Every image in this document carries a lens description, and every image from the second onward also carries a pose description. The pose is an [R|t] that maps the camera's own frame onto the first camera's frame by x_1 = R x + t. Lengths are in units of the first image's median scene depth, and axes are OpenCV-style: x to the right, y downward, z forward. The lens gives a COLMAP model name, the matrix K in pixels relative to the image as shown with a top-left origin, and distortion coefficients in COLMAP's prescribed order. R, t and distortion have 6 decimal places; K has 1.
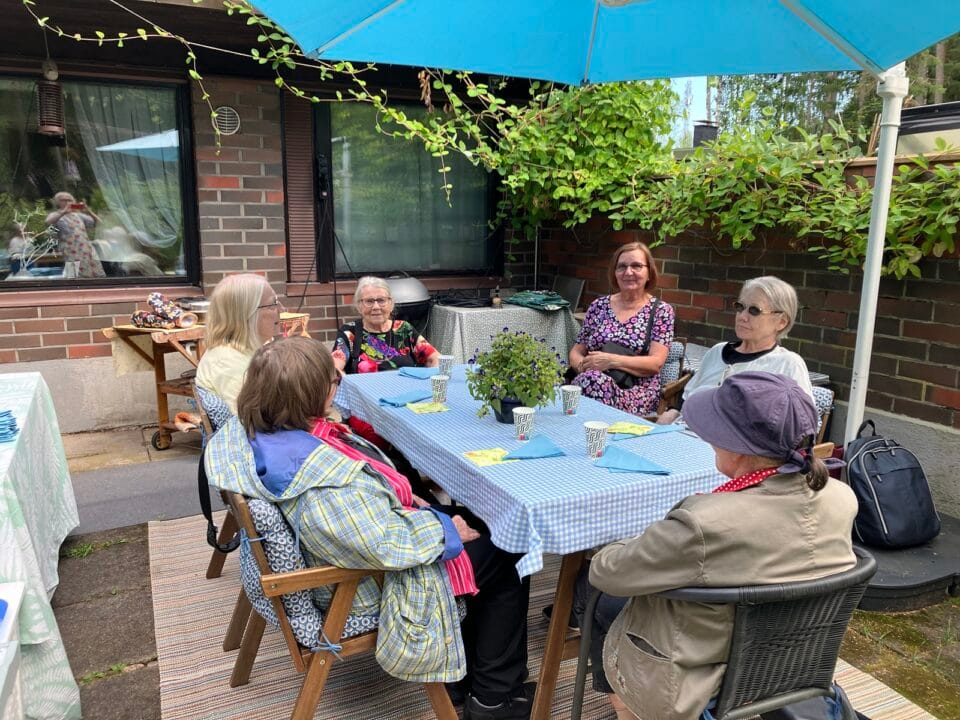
lens RADIAL K [[788.1, 0, 478.1], [0, 788.1, 356.6], [0, 0, 1]] dist [-0.003356, -0.001262]
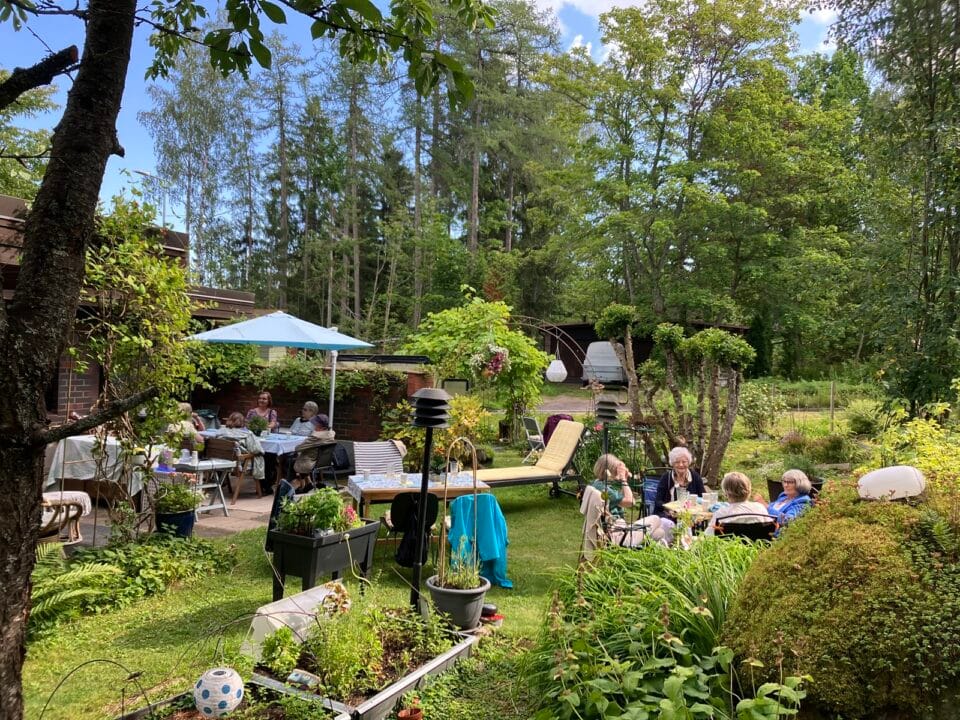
lens RADIAL K [[788.1, 0, 479.1], [0, 788.1, 360.4], [0, 0, 1]] dist [-0.003356, -0.001262]
pose [[0.787918, 0.018389, 0.615506, -1.135826], [0.081912, 0.987541, -0.134361, 0.242946], [-0.610308, 0.156283, 0.776595, -2.136967]]
